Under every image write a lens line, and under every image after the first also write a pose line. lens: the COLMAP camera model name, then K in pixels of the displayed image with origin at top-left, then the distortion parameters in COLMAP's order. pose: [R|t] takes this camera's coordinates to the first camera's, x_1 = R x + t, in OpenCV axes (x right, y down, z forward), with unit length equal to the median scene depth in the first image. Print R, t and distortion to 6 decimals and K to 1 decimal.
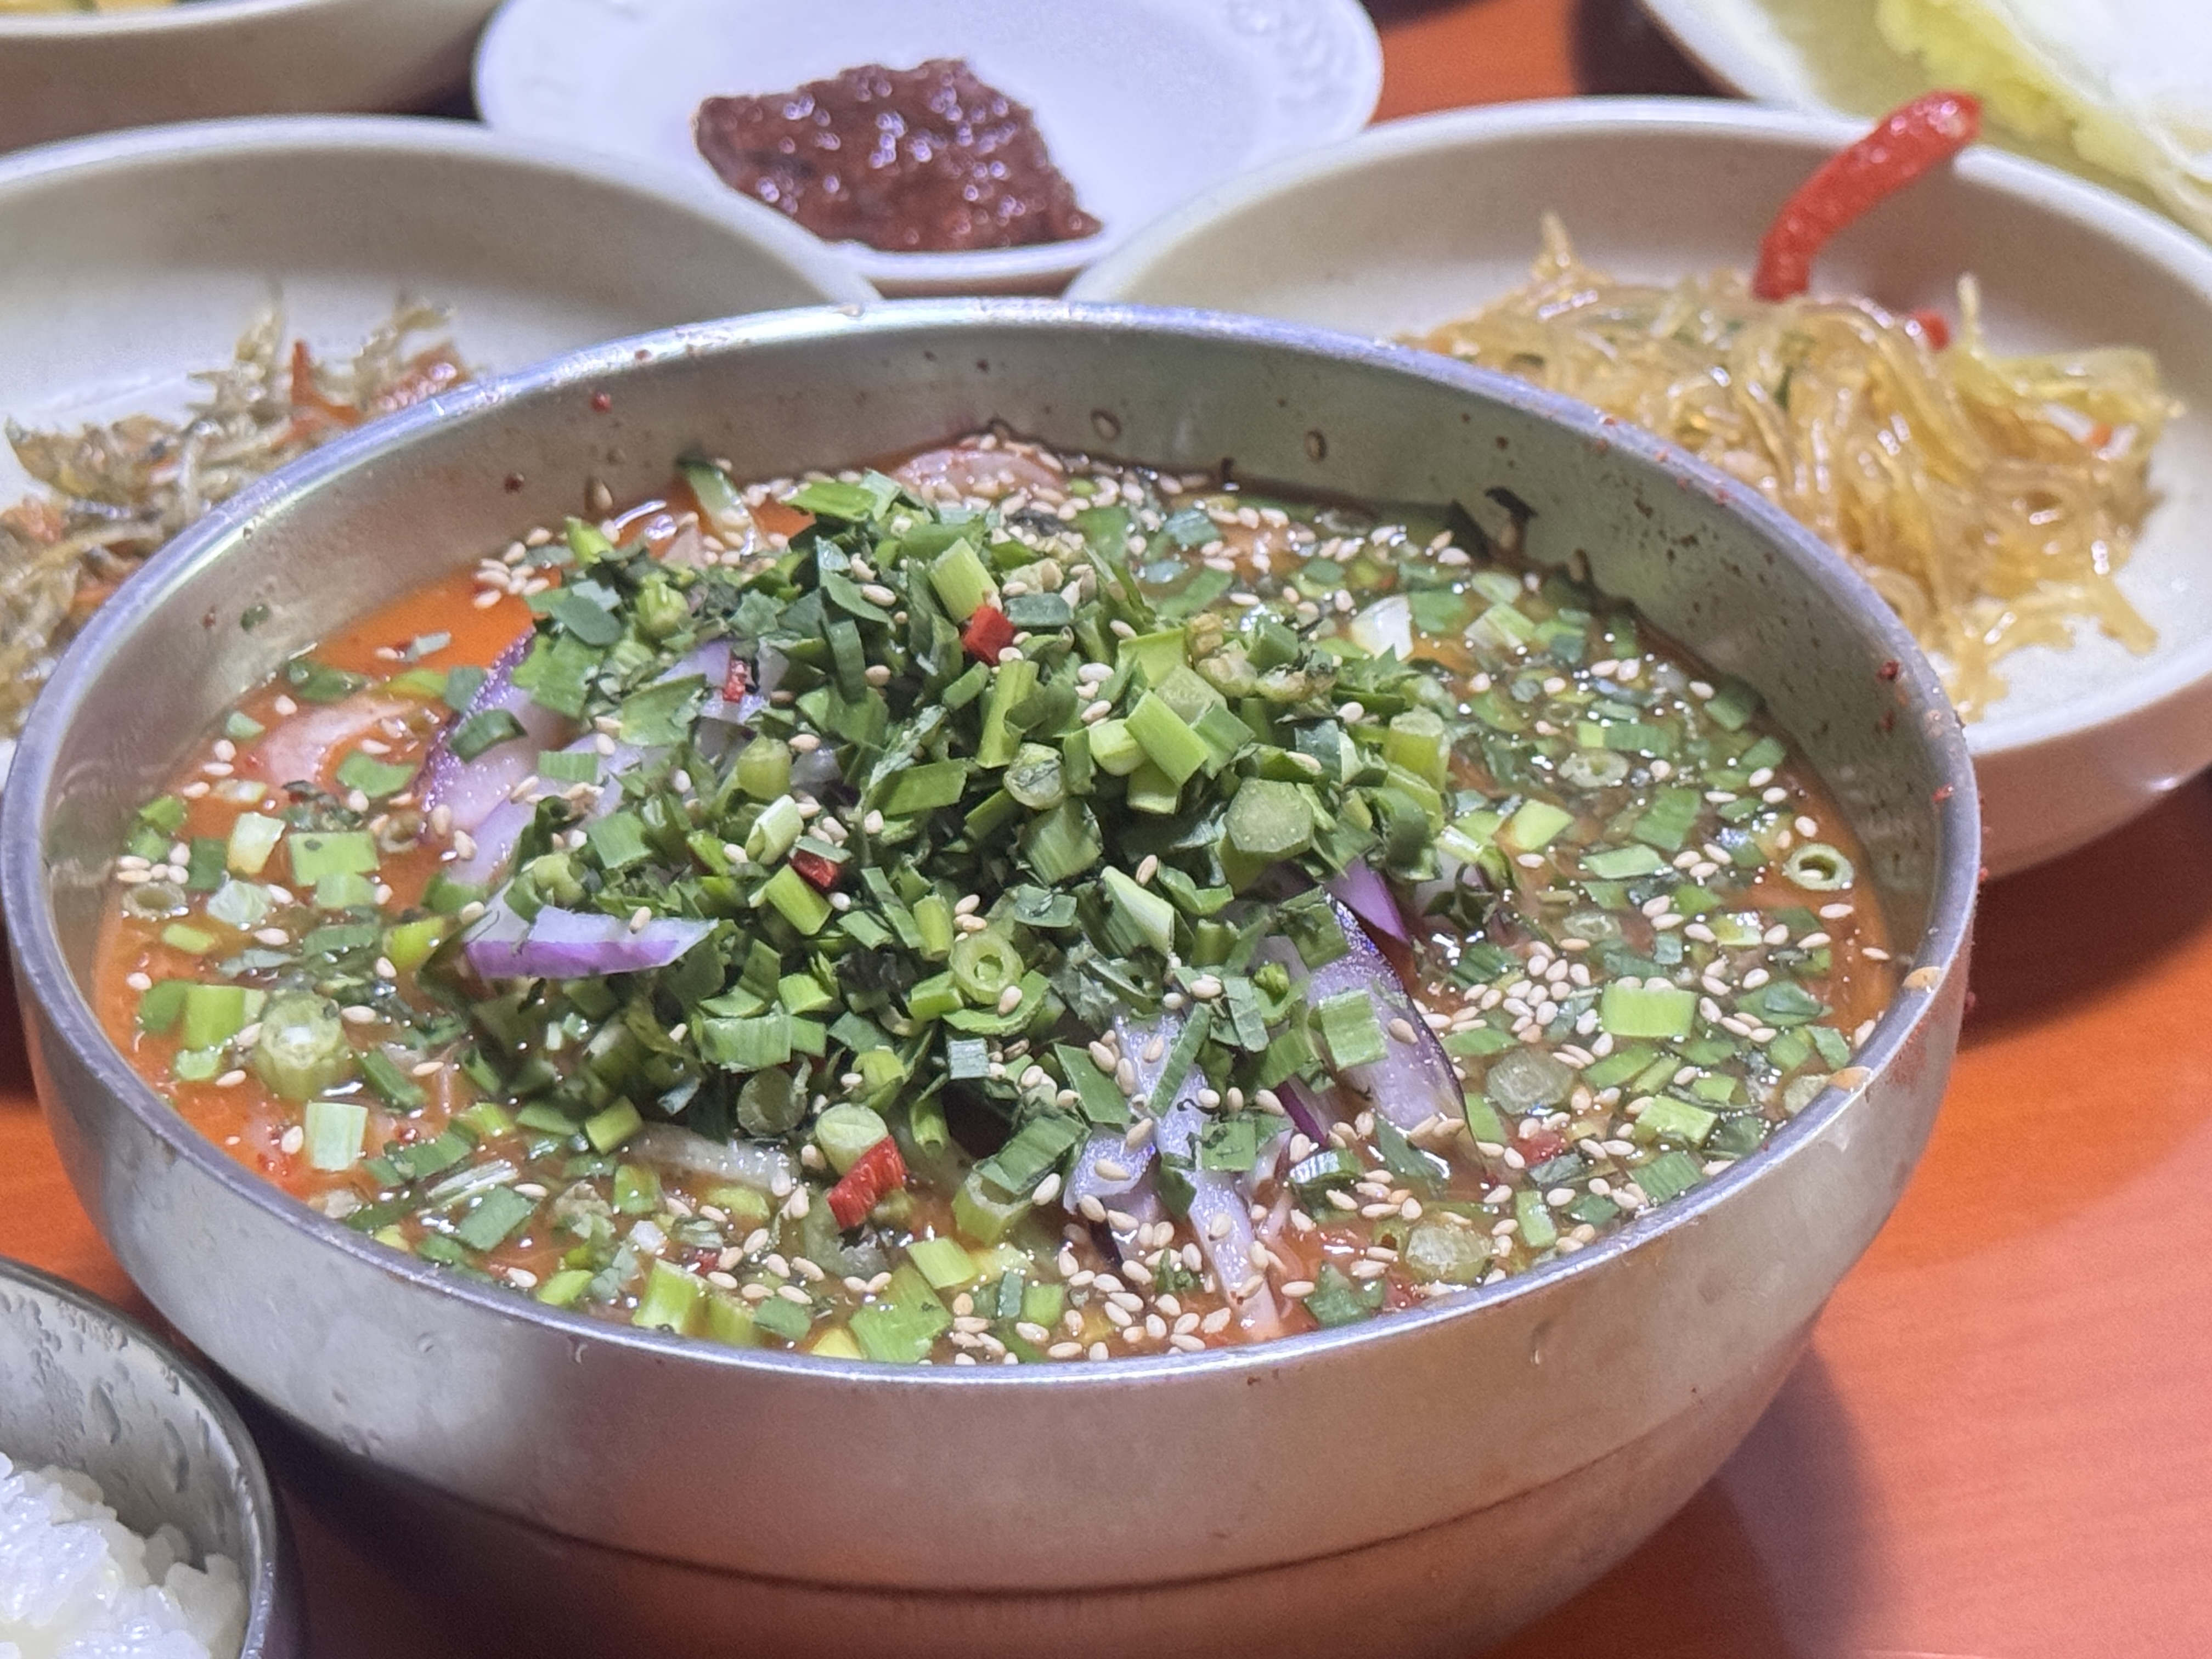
lens RADIAL K [[5033.7, 0, 1104.1], [0, 5033.7, 826.7], [0, 0, 1]] dist [0.166382, 0.000000]
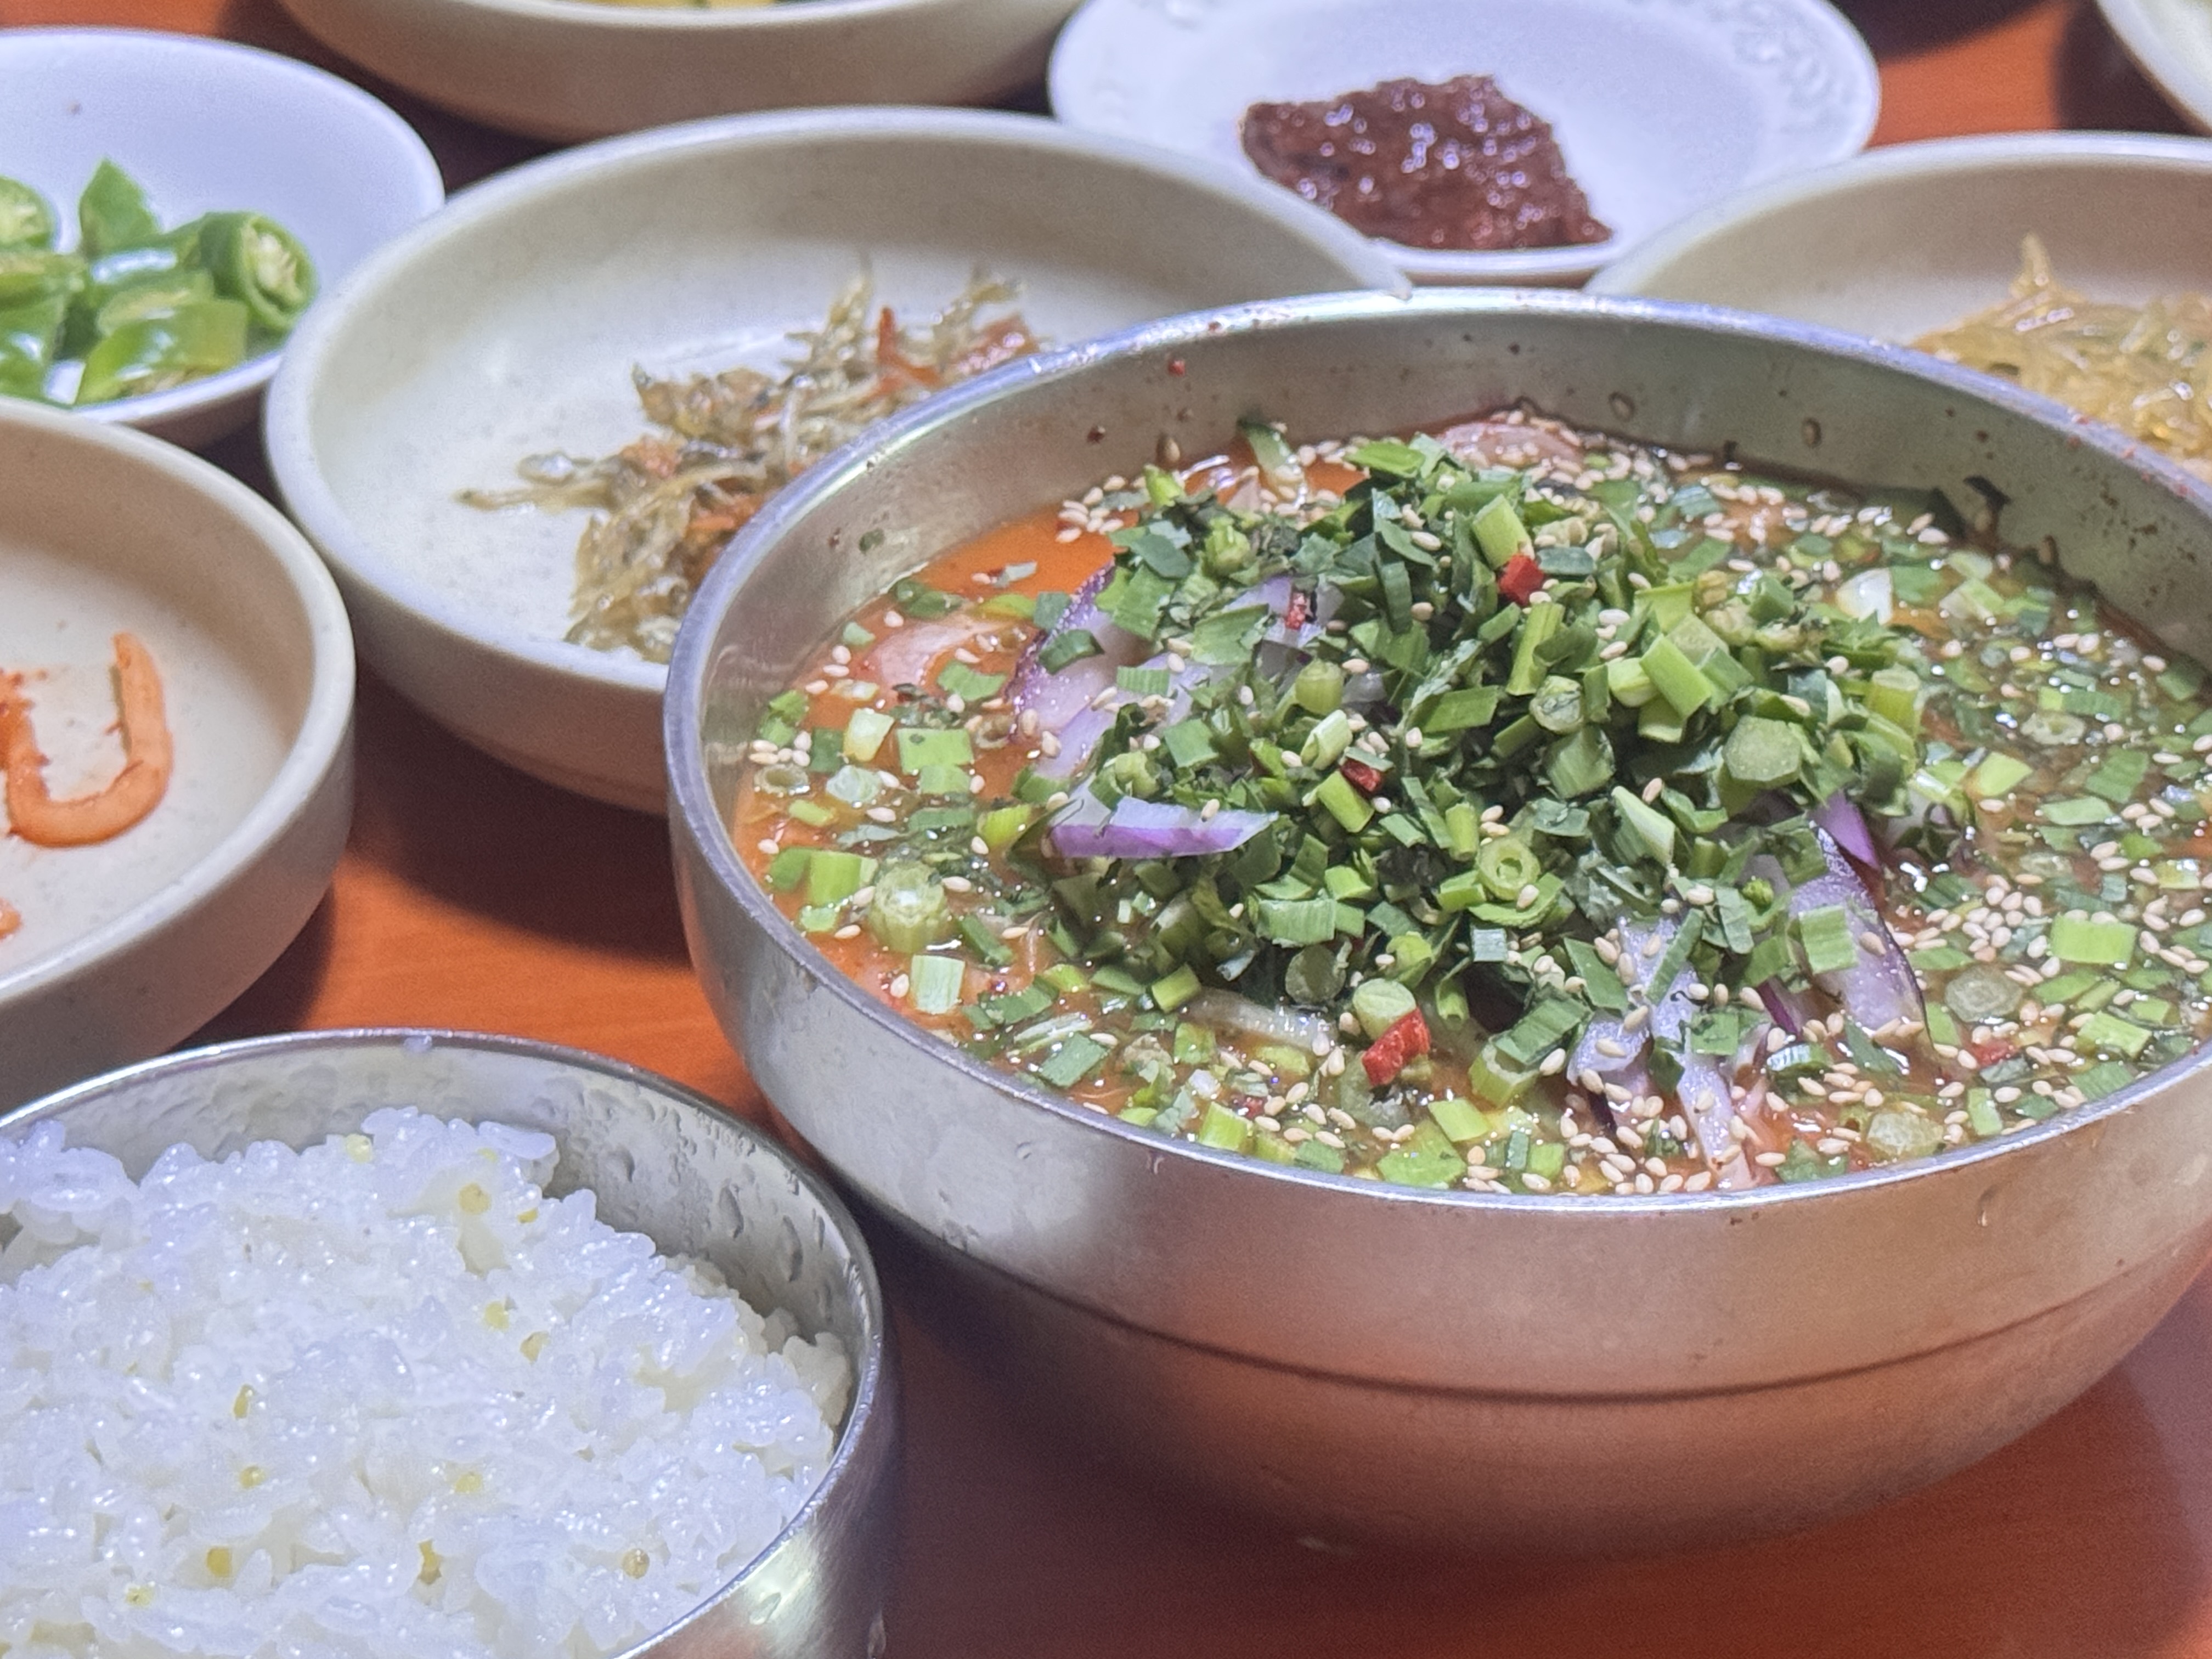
lens RADIAL K [[5067.2, 0, 1111.0], [0, 5067.2, 833.3], [0, 0, 1]] dist [0.156345, 0.000000]
pose [[0.995681, 0.051224, -0.077425, -0.023272], [-0.051468, 0.998674, -0.001156, 0.024957], [0.077263, 0.005136, 0.996998, -0.149746]]
